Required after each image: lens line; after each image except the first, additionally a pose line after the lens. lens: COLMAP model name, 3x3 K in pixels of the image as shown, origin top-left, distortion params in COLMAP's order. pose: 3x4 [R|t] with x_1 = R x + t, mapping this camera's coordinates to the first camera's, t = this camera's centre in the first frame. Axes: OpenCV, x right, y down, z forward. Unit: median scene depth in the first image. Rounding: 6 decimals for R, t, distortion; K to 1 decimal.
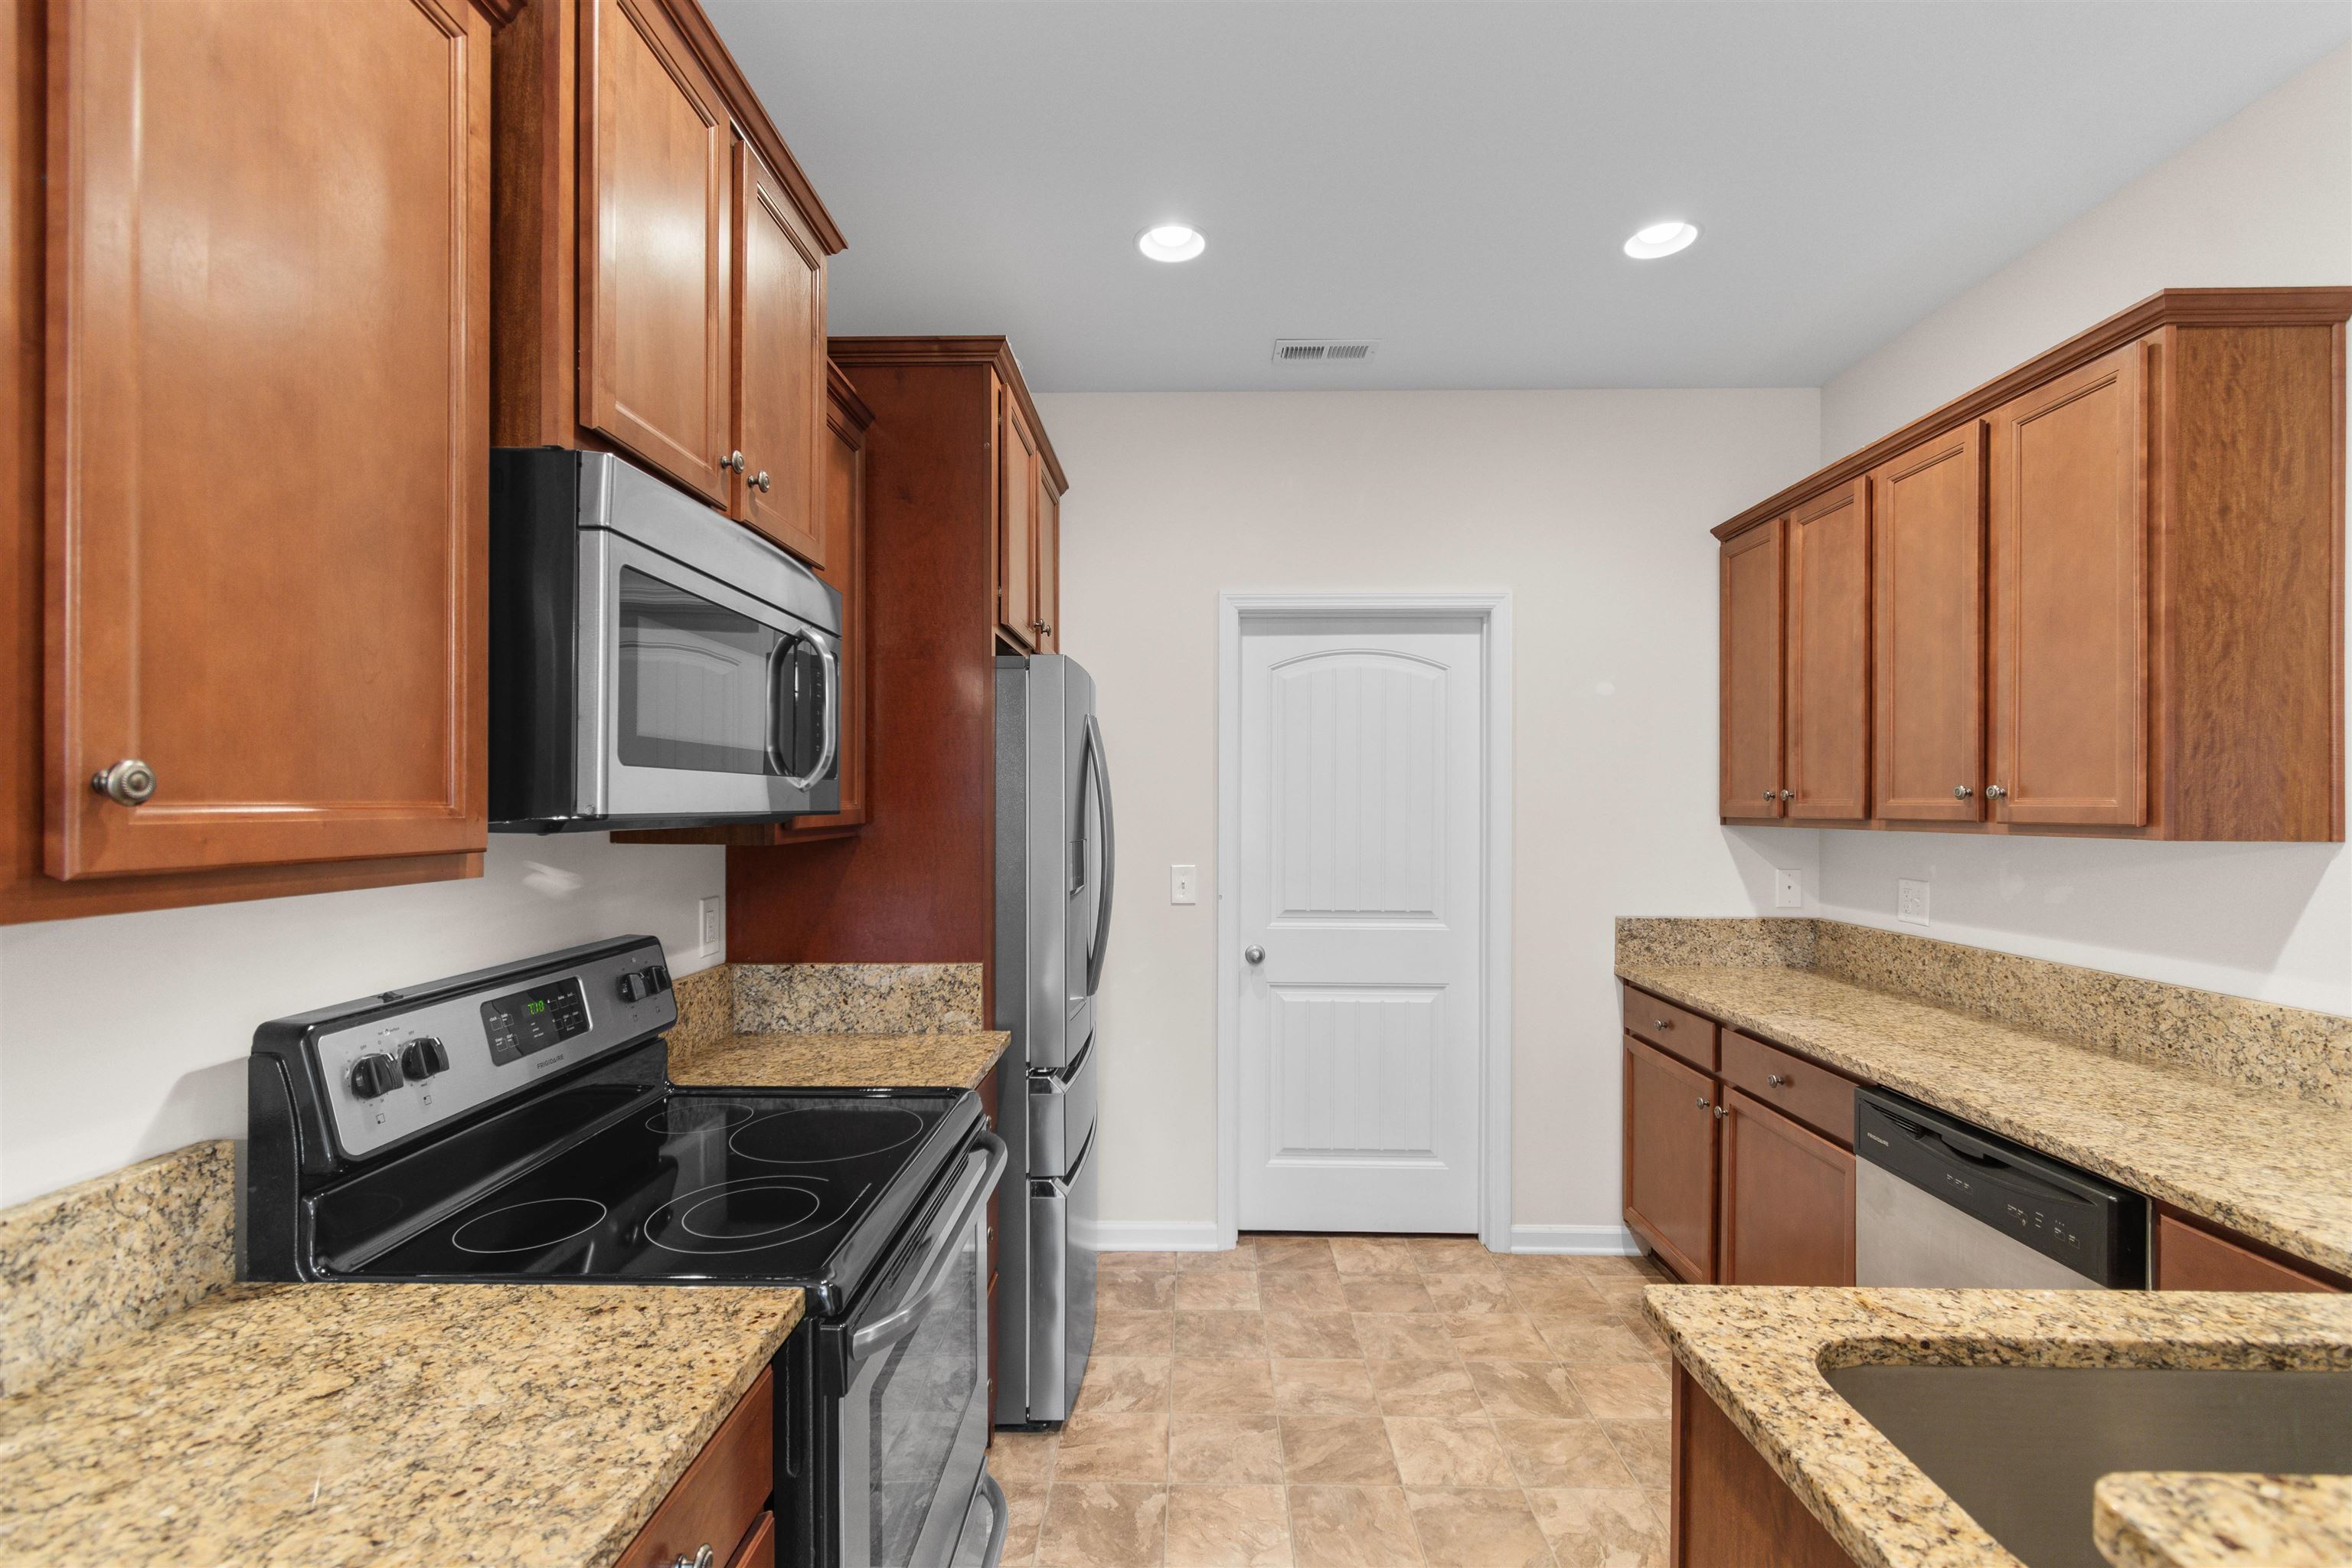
lens RADIAL K [[1039.9, 0, 1177.9], [0, 1039.9, 804.1], [0, 0, 1]] dist [0.006279, -0.001697]
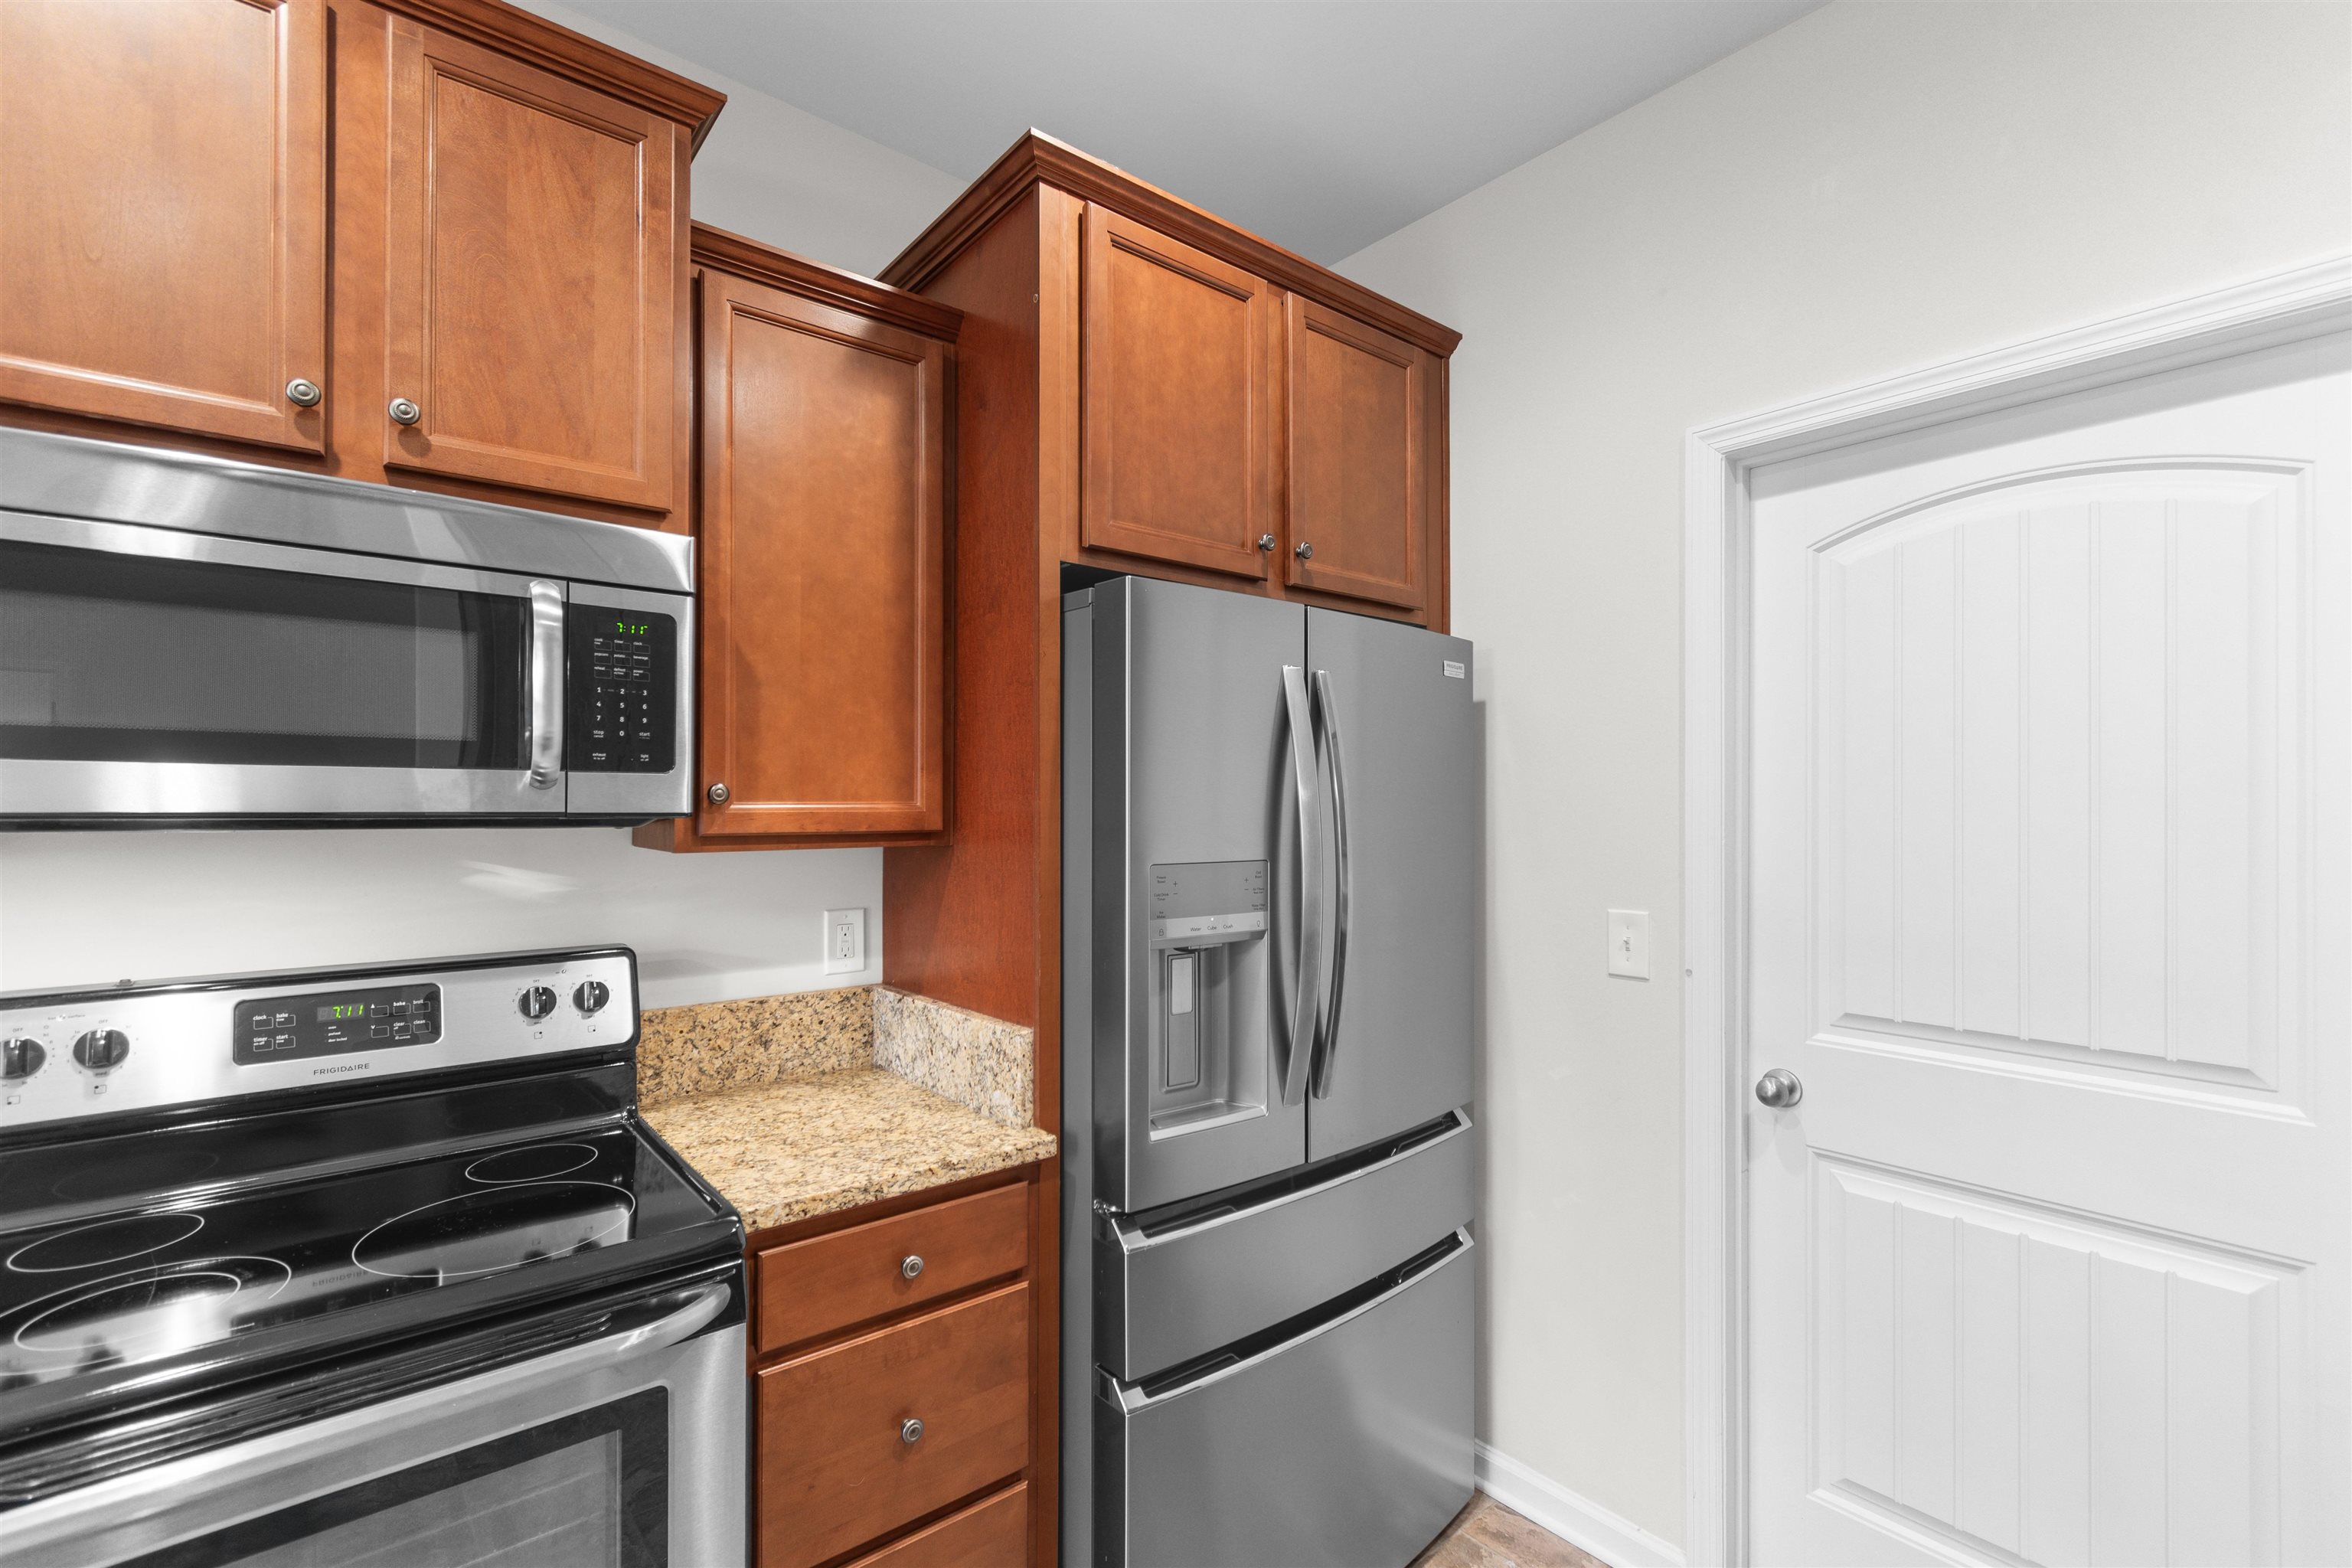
lens RADIAL K [[1039.9, 0, 1183.3], [0, 1039.9, 797.5], [0, 0, 1]] dist [0.006279, -0.001697]
pose [[0.654707, -0.006606, -0.755854, 0.414226], [-0.001759, 0.999946, -0.010262, 0.001545], [0.755881, 0.008048, 0.654660, 0.613406]]
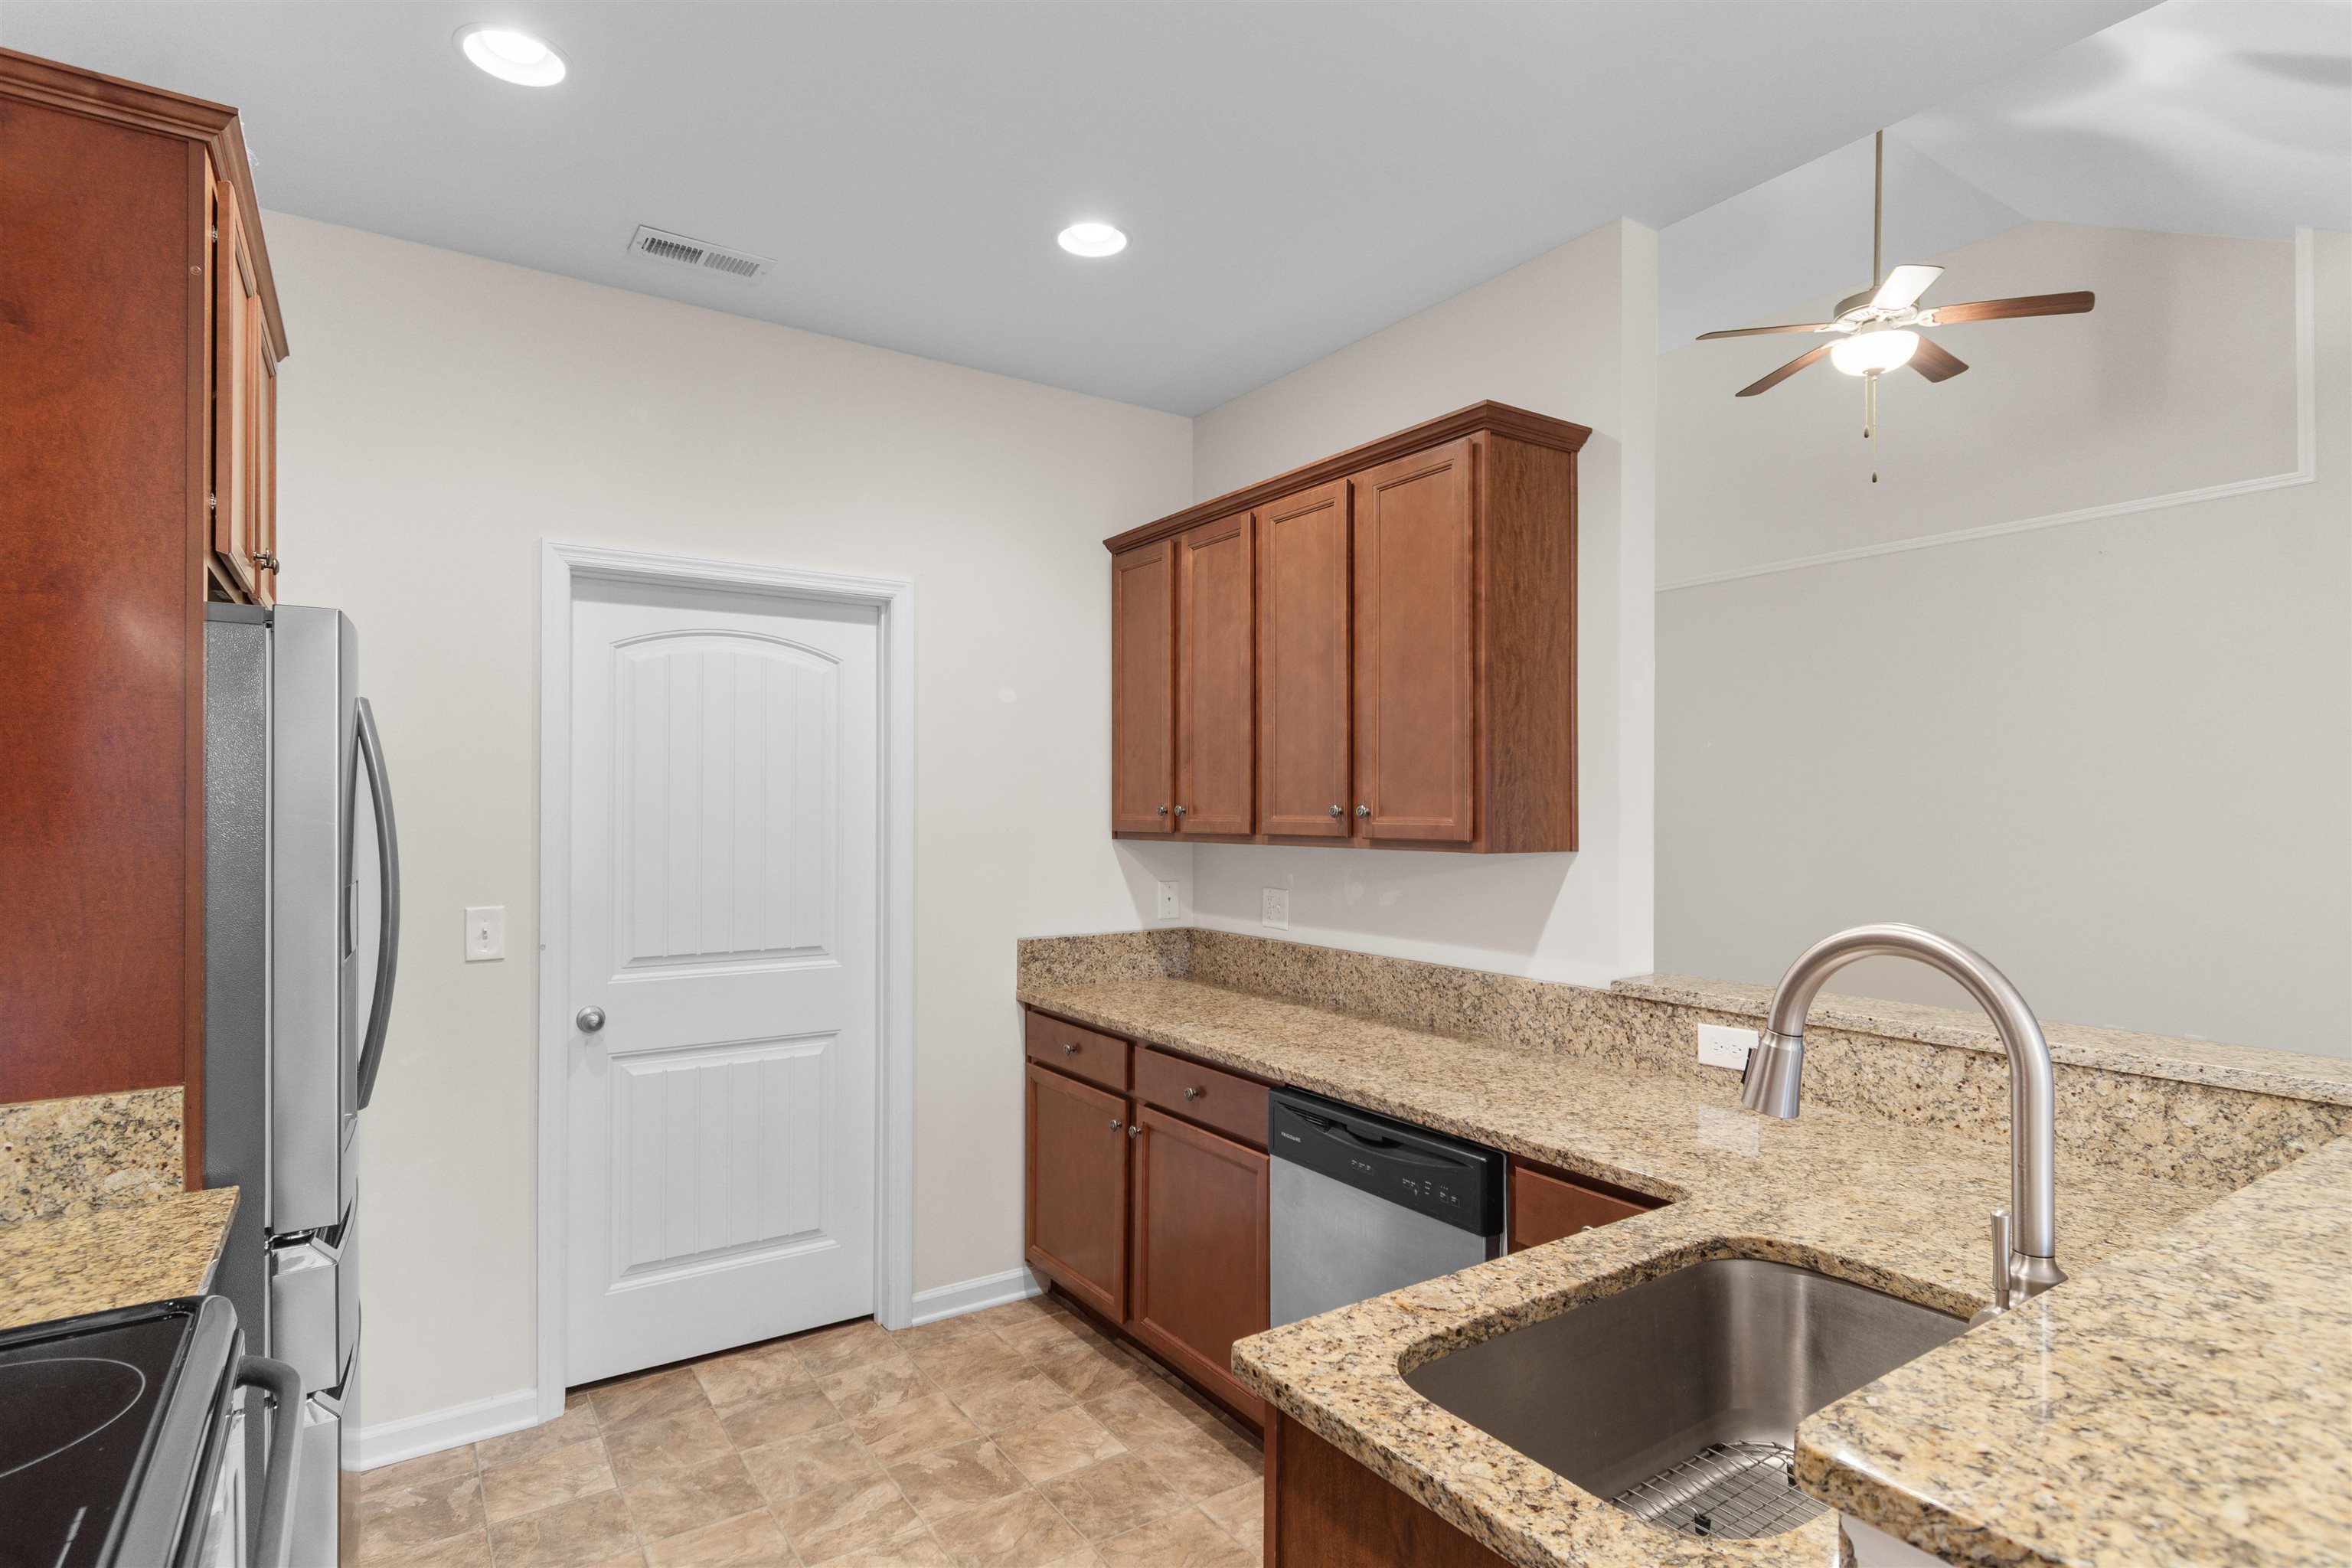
lens RADIAL K [[1179.3, 0, 1174.9], [0, 1179.3, 799.9], [0, 0, 1]] dist [0.008296, -0.005084]
pose [[0.819187, 0.001976, 0.573523, -0.106965], [0.001443, 0.999984, -0.005506, -0.015955], [-0.573524, 0.005338, 0.819171, 0.065673]]
